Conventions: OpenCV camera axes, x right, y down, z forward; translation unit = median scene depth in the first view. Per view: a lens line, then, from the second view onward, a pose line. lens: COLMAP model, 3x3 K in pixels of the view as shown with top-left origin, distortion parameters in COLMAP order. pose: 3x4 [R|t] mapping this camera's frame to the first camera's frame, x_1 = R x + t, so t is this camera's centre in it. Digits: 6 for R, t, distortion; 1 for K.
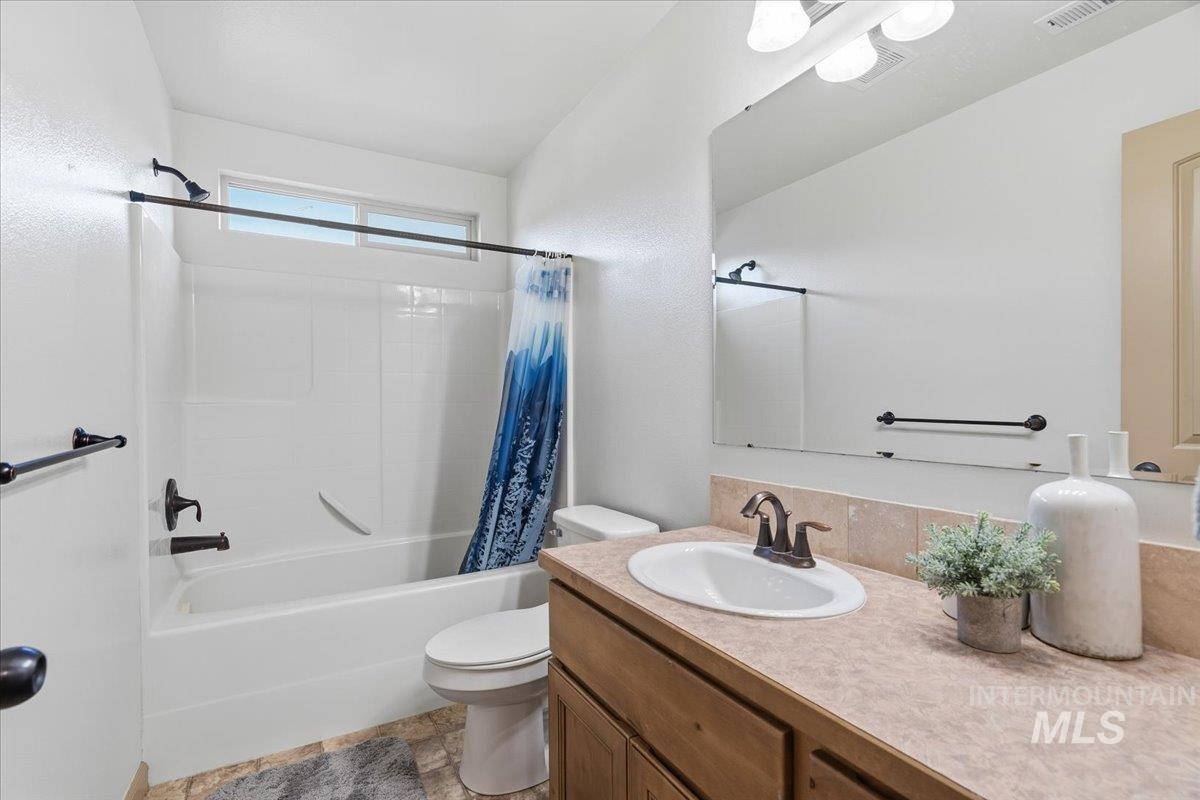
lens RADIAL K [[552.6, 0, 600.2], [0, 552.6, 399.7], [0, 0, 1]] dist [-0.008788, 0.002788]
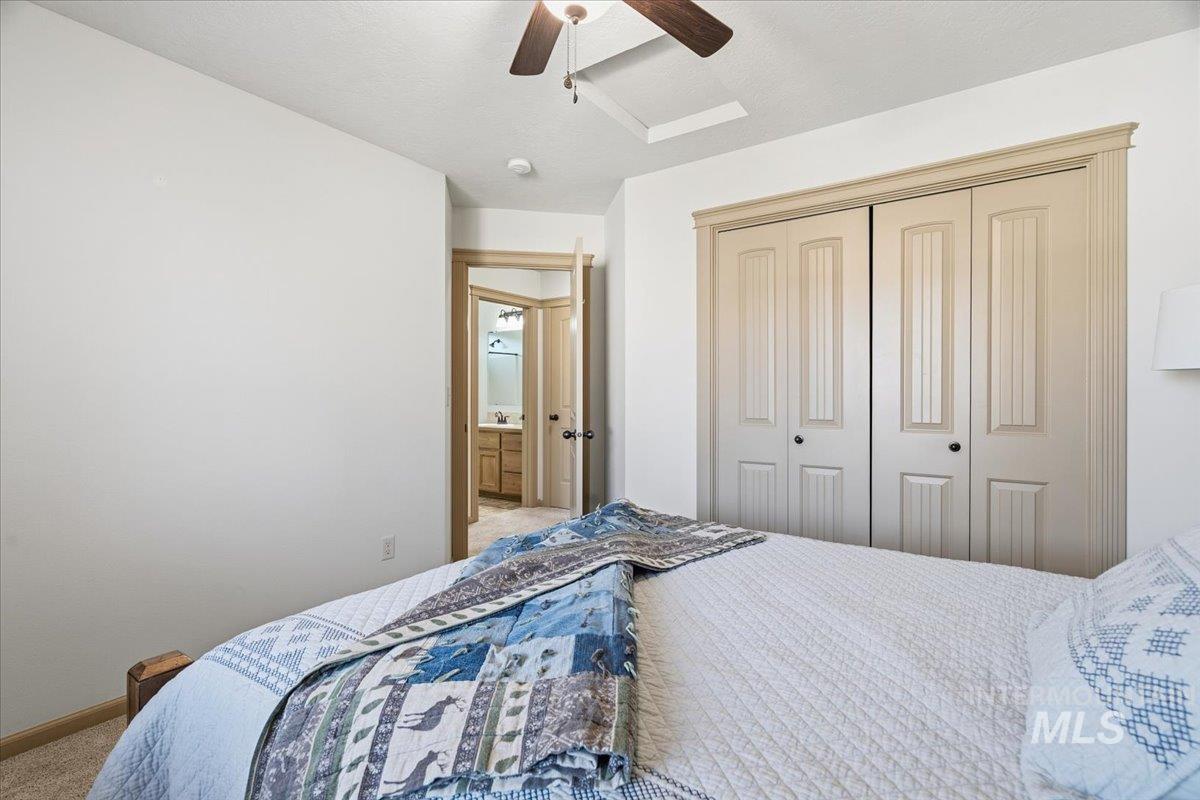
lens RADIAL K [[552.6, 0, 600.0], [0, 552.6, 399.9], [0, 0, 1]] dist [-0.008788, 0.002788]
pose [[0.905201, 0.000226, 0.424984, -0.606536], [-0.000504, 1.000000, 0.000542, 0.030029], [-0.424984, -0.000705, 0.905201, -2.378667]]
